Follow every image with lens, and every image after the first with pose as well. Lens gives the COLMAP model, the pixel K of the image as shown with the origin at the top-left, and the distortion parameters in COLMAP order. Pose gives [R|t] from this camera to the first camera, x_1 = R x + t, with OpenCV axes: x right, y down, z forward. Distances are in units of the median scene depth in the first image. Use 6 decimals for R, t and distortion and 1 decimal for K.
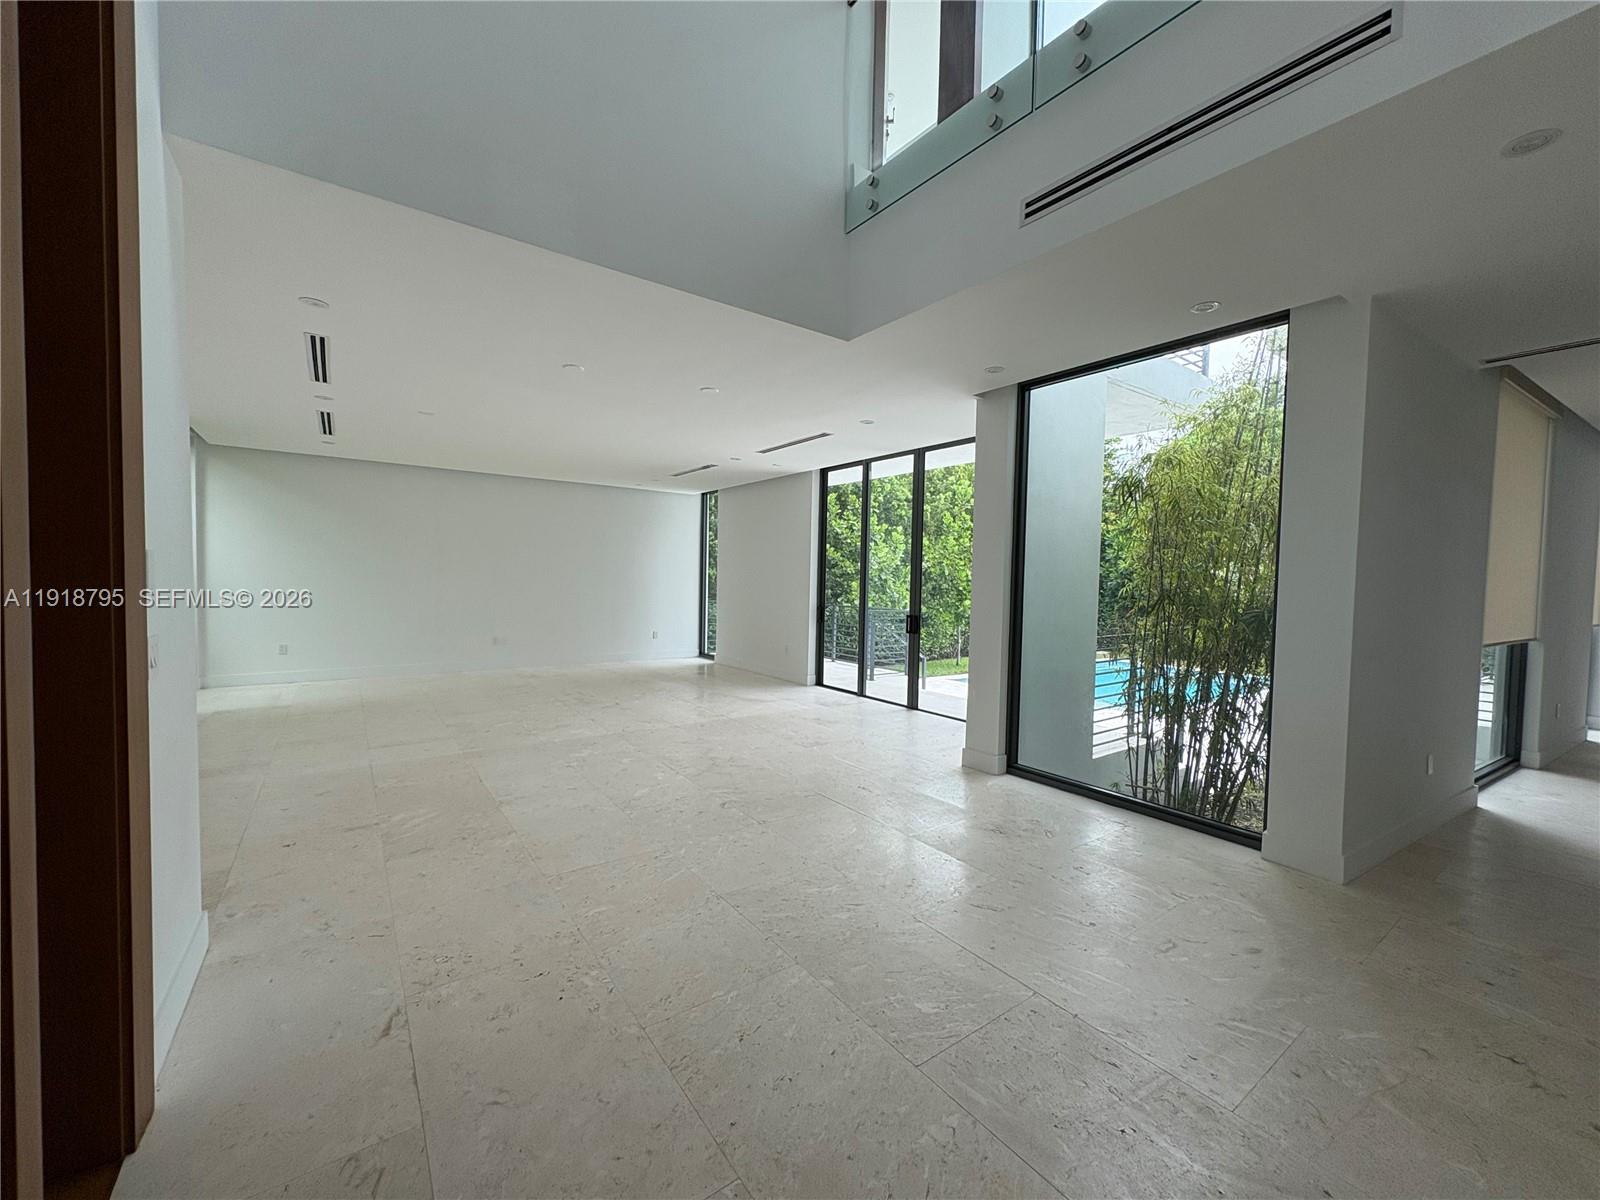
lens RADIAL K [[637.7, 0, 796.8], [0, 637.7, 599.3], [0, 0, 1]] dist [-0.000050, 0.000582]
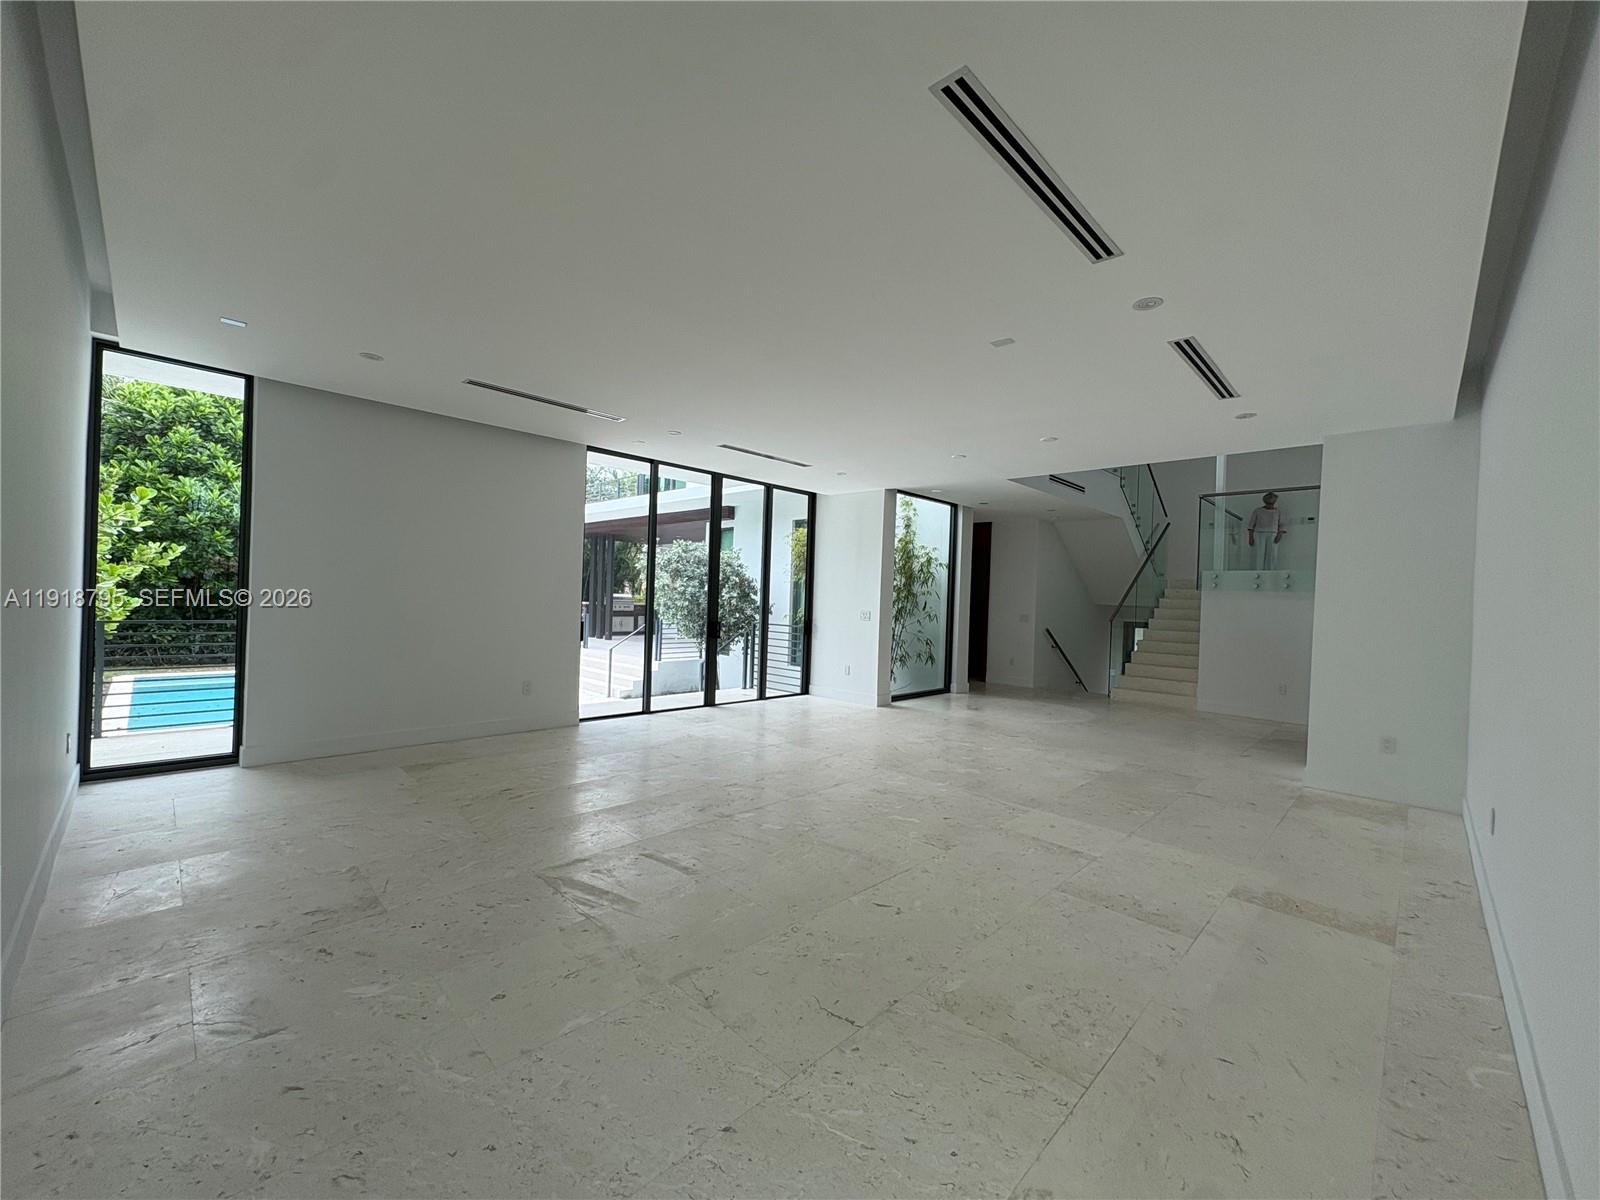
lens RADIAL K [[637.7, 0, 794.2], [0, 637.7, 600.5], [0, 0, 1]] dist [-0.000050, 0.000582]
pose [[-0.165591, -0.038968, 0.985424, -1.455470], [-0.010238, 0.999233, 0.037794, -0.083909], [-0.986141, -0.003830, -0.165863, 1.621296]]
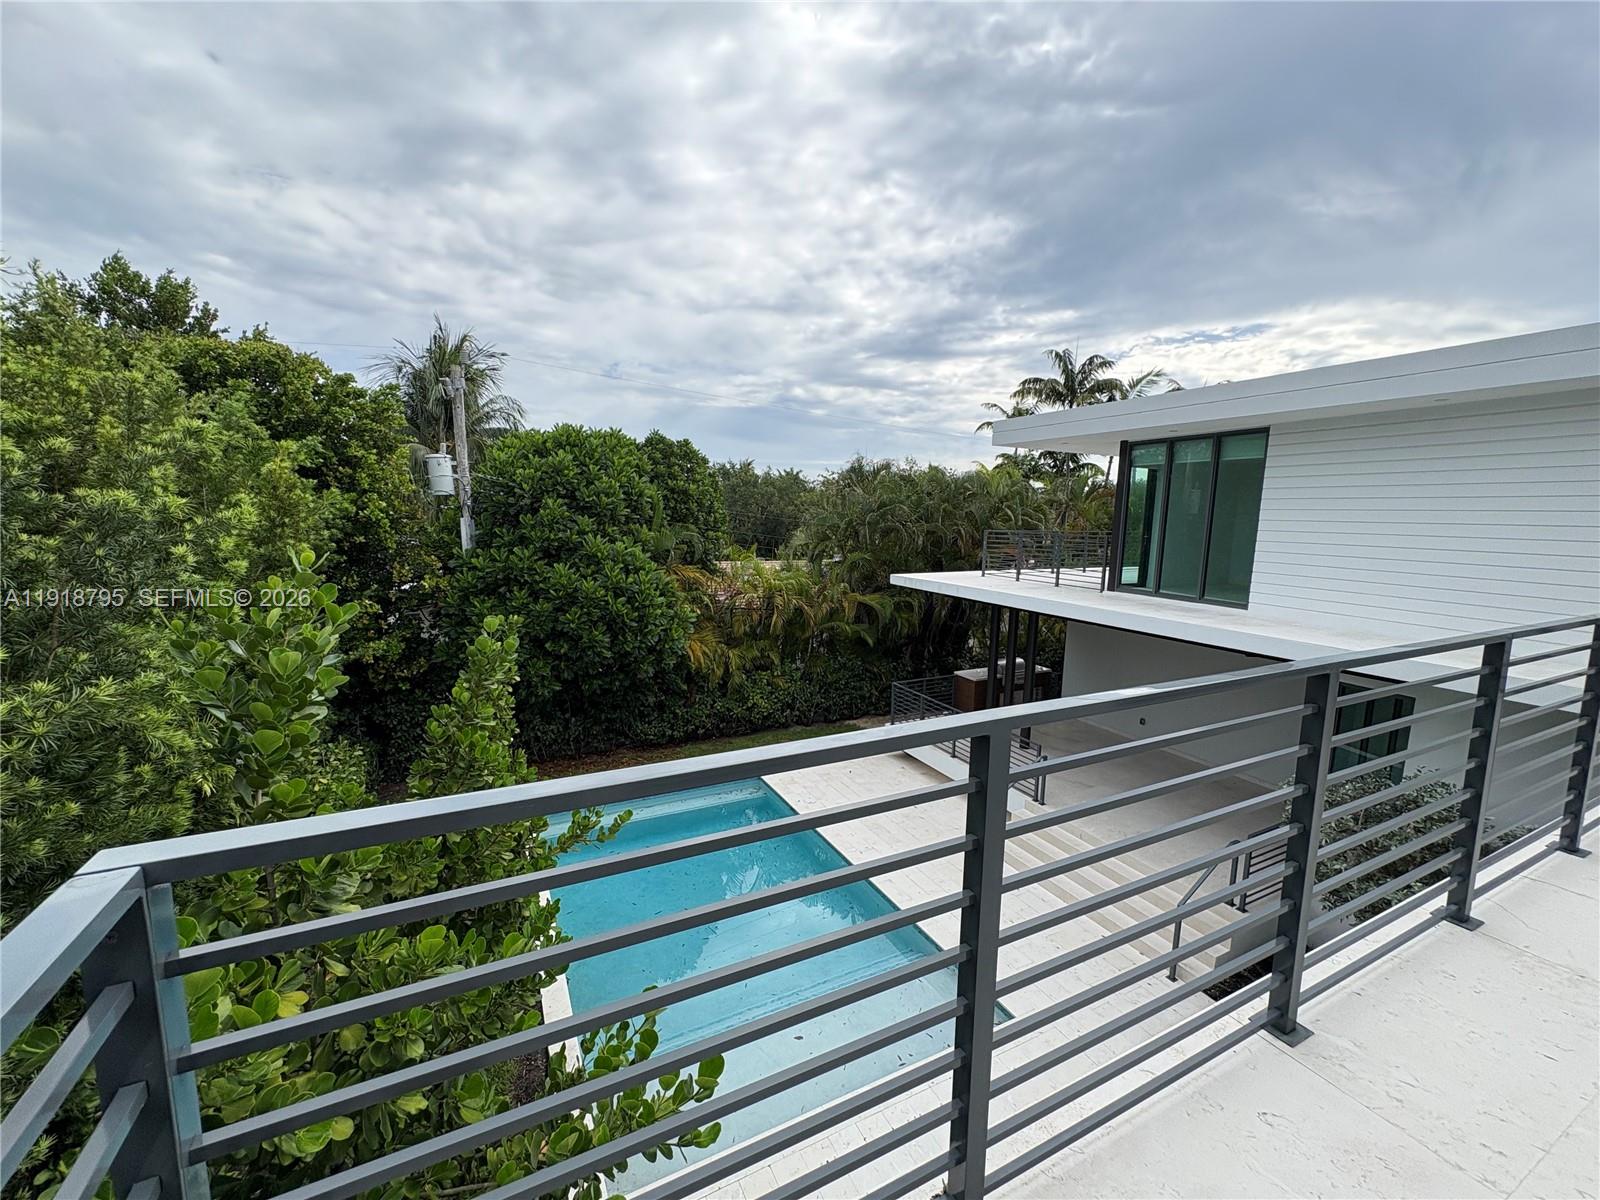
lens RADIAL K [[637.7, 0, 792.5], [0, 637.7, 597.7], [0, 0, 1]] dist [-0.000050, 0.000582]
pose [[0.170064, -0.154008, 0.973324, -0.172760], [0.019394, 0.988044, 0.152949, -0.854914], [-0.985242, -0.007135, 0.171018, 2.743635]]
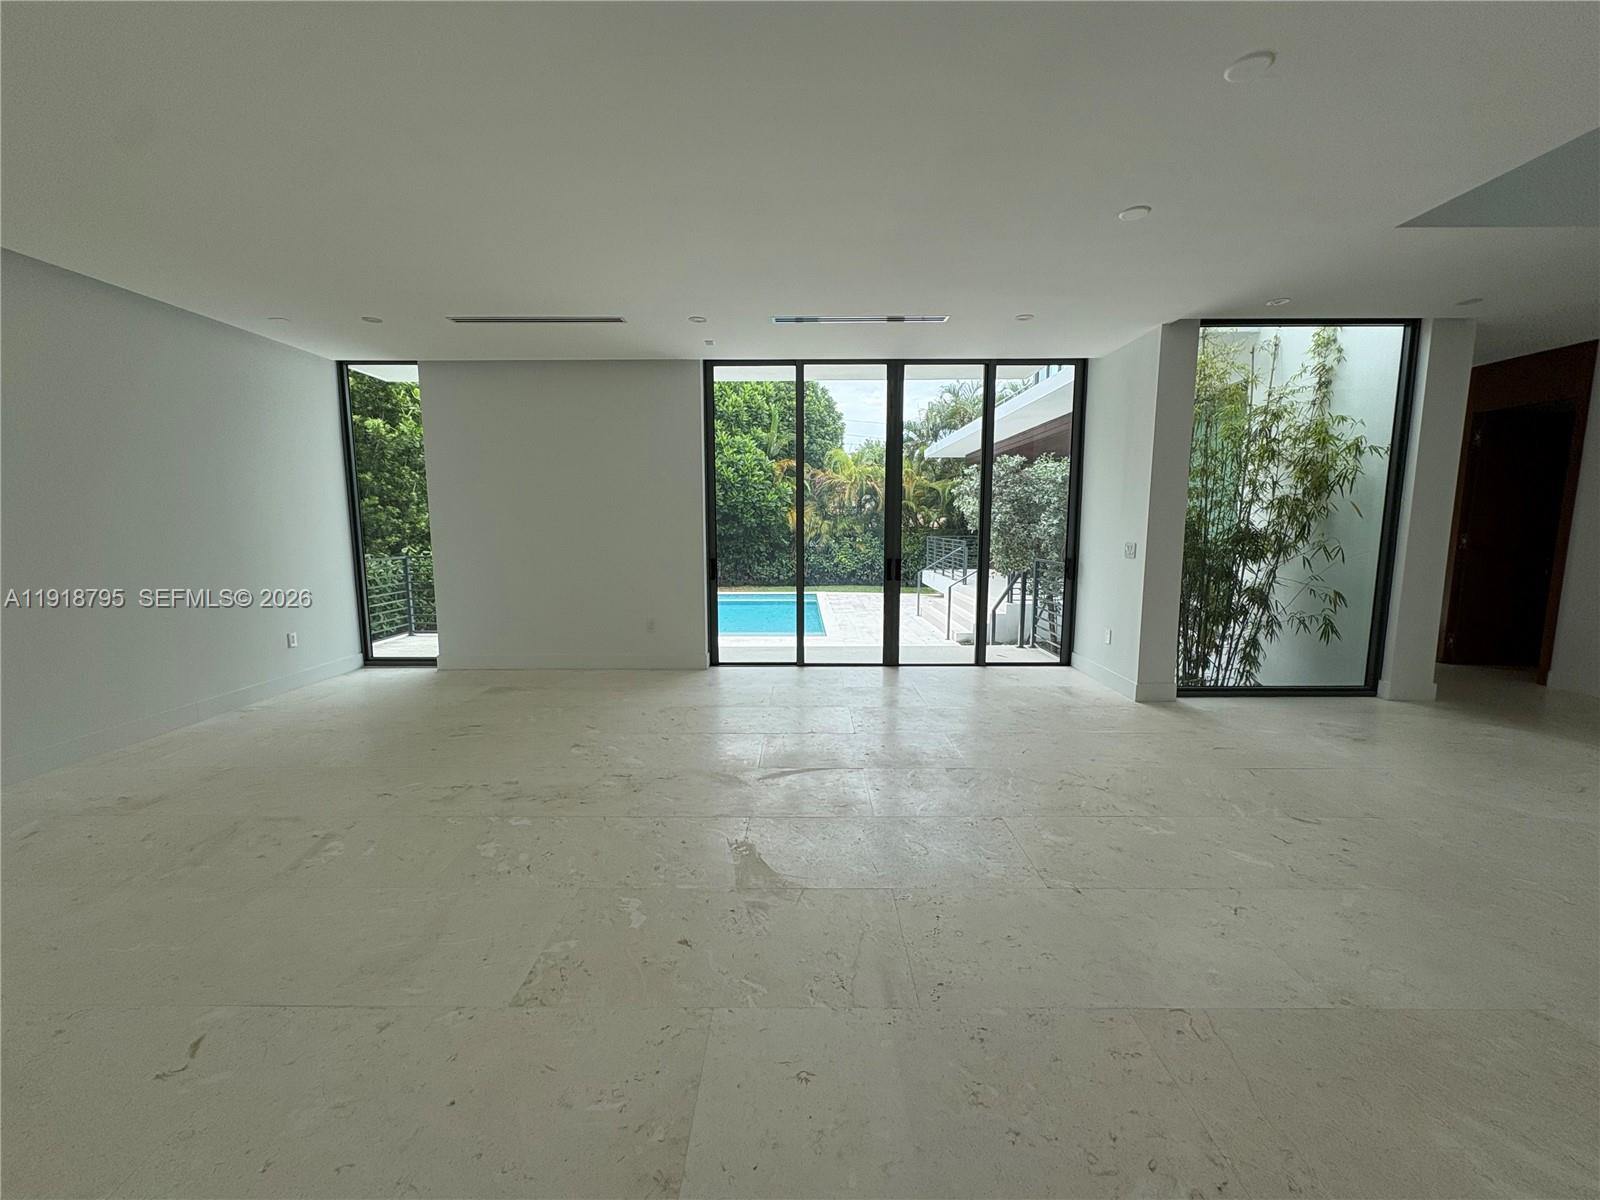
lens RADIAL K [[637.7, 0, 801.9], [0, 637.7, 594.7], [0, 0, 1]] dist [-0.000050, 0.000582]
pose [[0.587426, -0.121703, 0.800075, -0.903896], [0.042062, 0.991883, 0.119997, -0.052465], [-0.808184, -0.036836, 0.587777, 0.911592]]
